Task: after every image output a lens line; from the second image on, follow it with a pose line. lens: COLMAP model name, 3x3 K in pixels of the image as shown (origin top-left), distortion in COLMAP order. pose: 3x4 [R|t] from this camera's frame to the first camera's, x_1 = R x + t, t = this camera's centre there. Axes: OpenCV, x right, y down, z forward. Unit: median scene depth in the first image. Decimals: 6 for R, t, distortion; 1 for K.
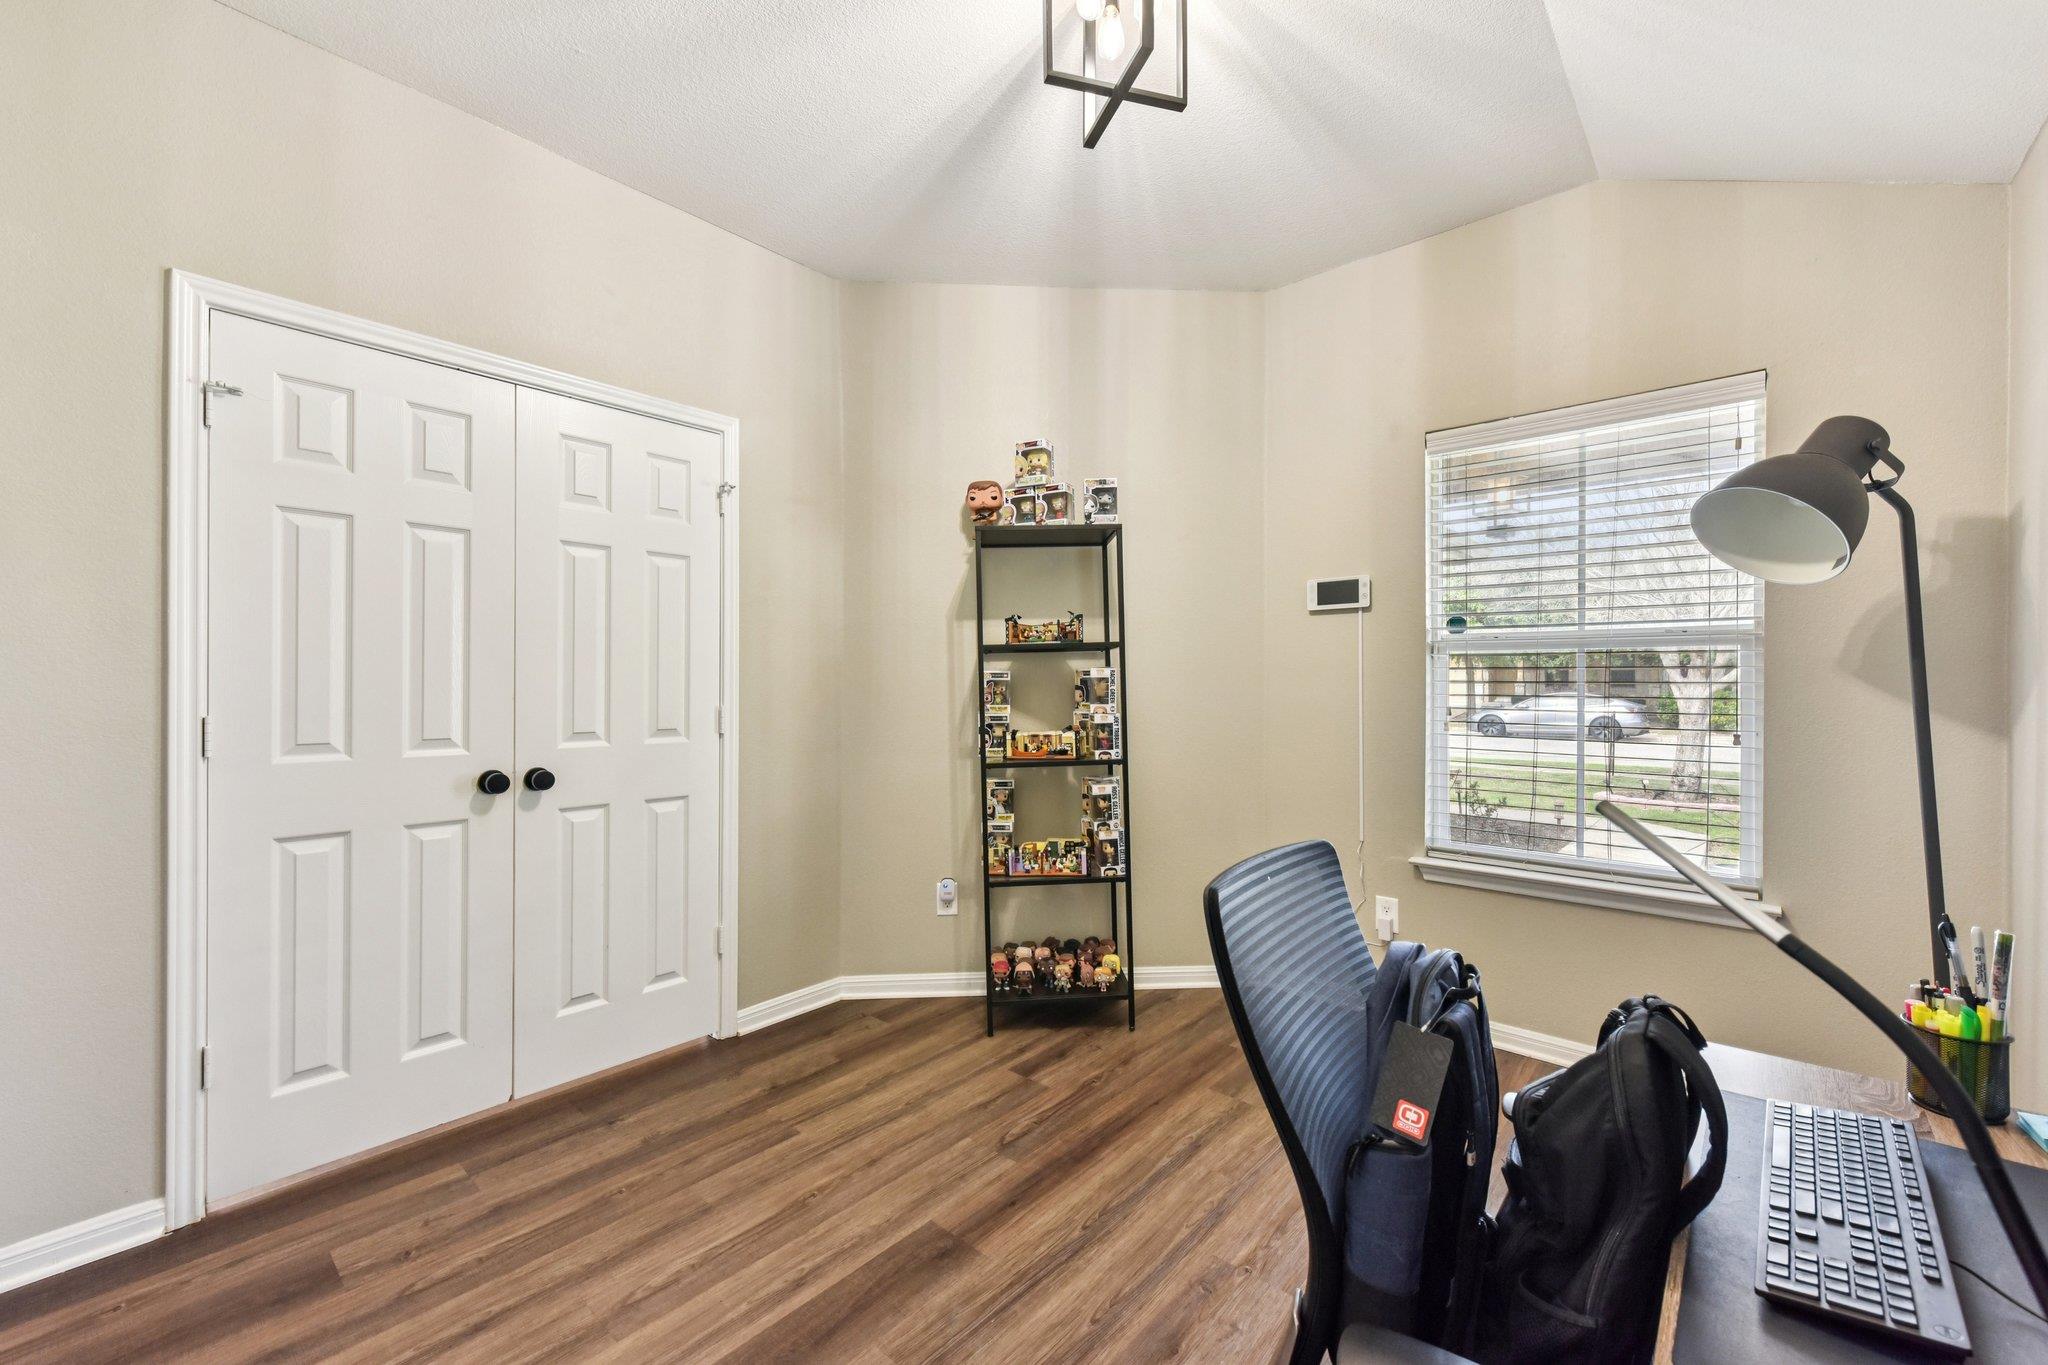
lens RADIAL K [[796.0, 0, 1038.4], [0, 796.0, 676.6], [0, 0, 1]] dist [0.000559, -0.000309]
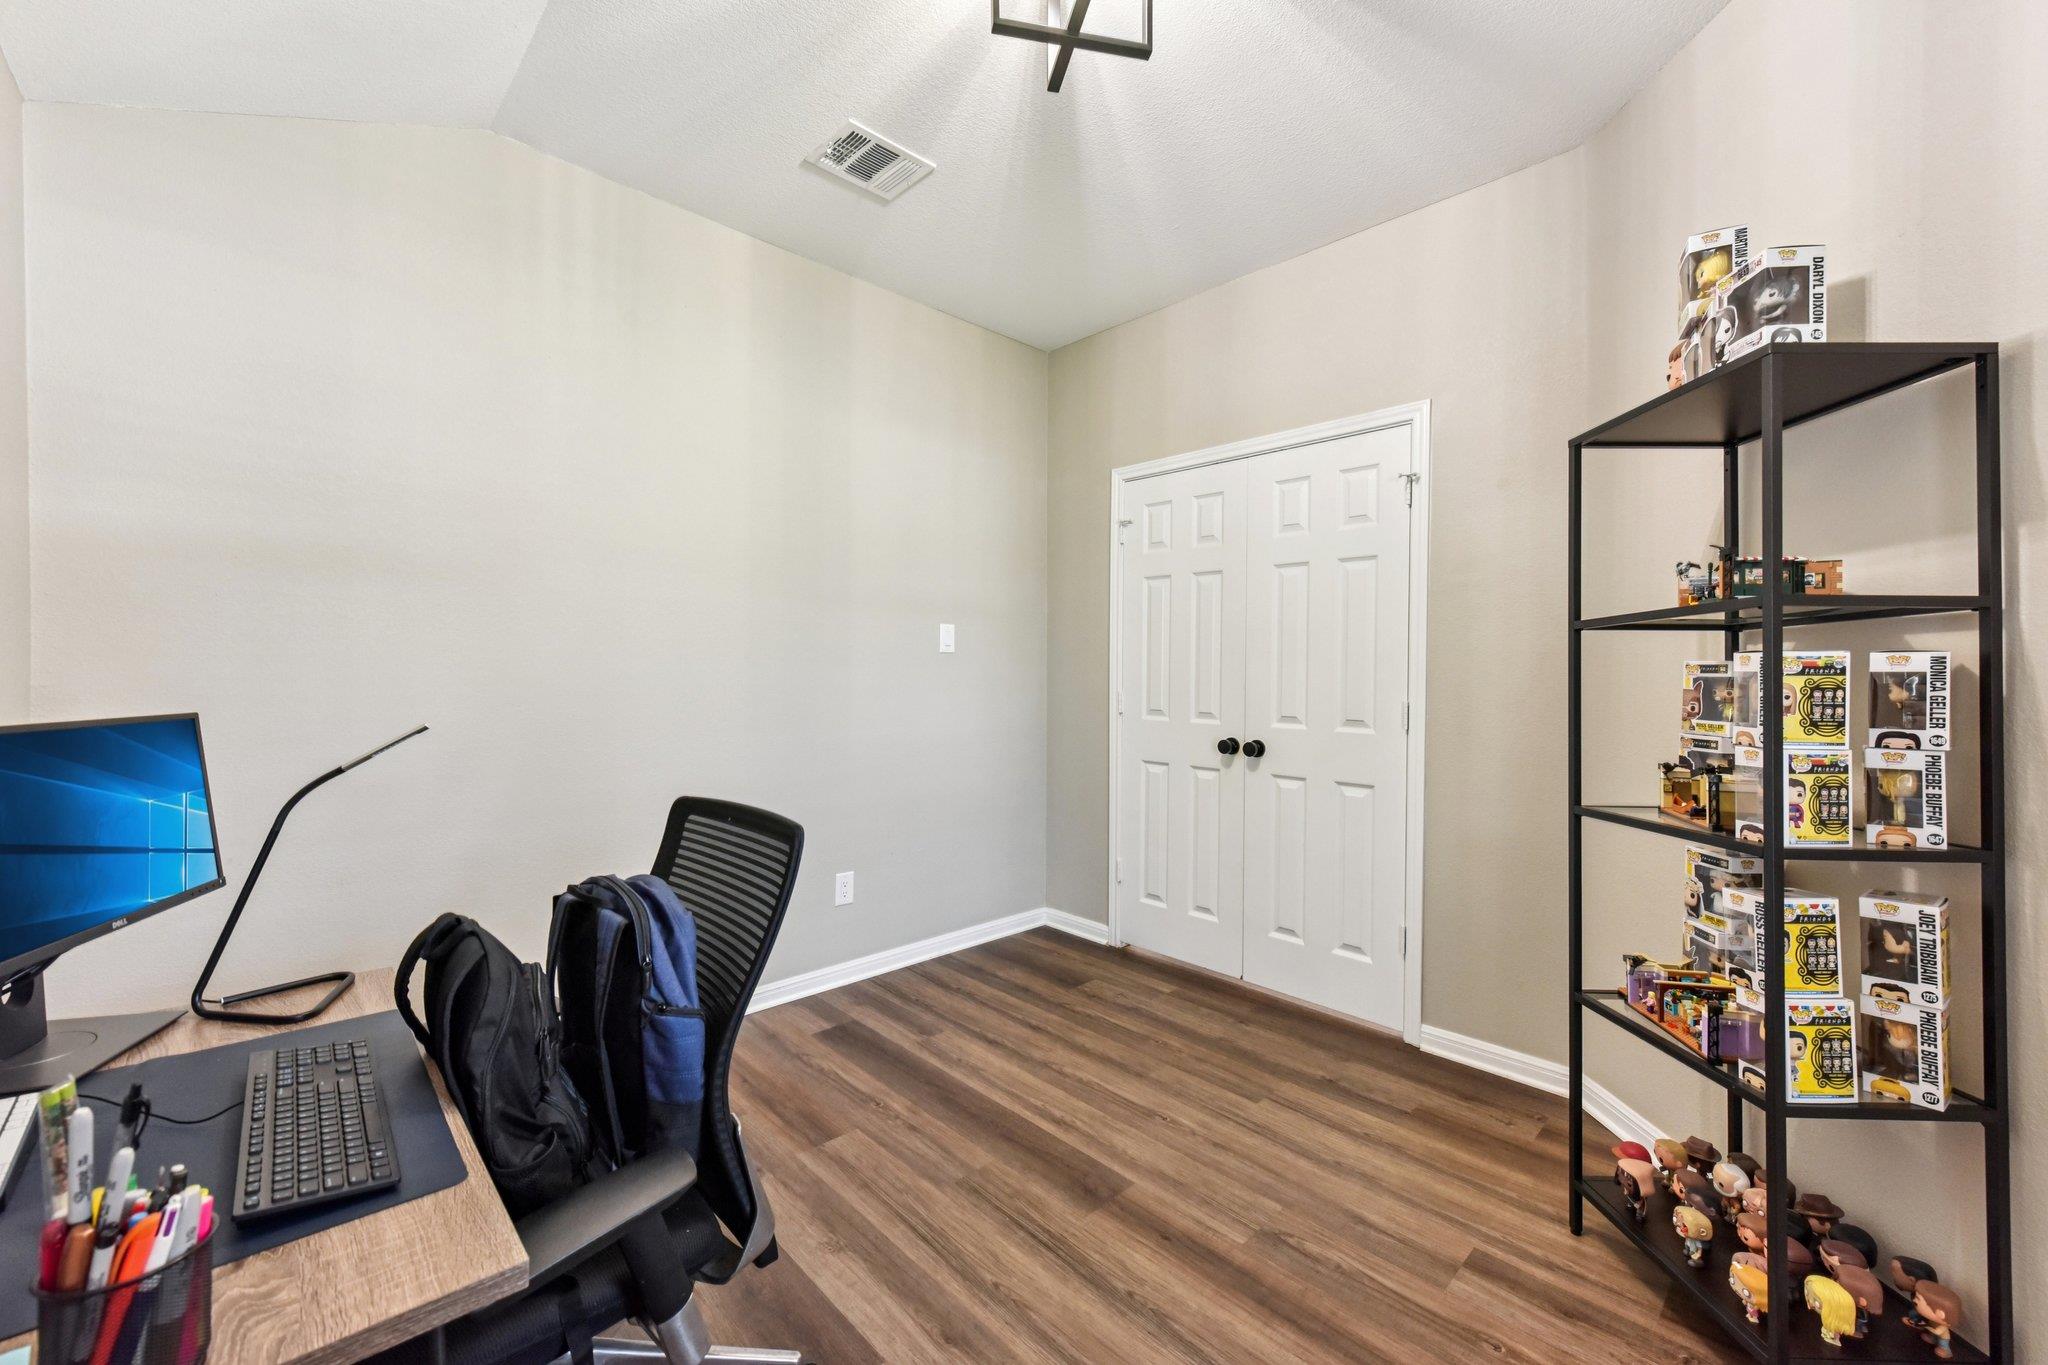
lens RADIAL K [[715.1, 0, 970.1], [0, 715.1, 671.6], [0, 0, 1]] dist [-0.000370, -0.000156]
pose [[-0.063460, -0.001964, -0.997982, 0.638443], [-0.002763, 0.999995, -0.001792, 0.003889], [0.997981, 0.002644, -0.063466, 0.646462]]
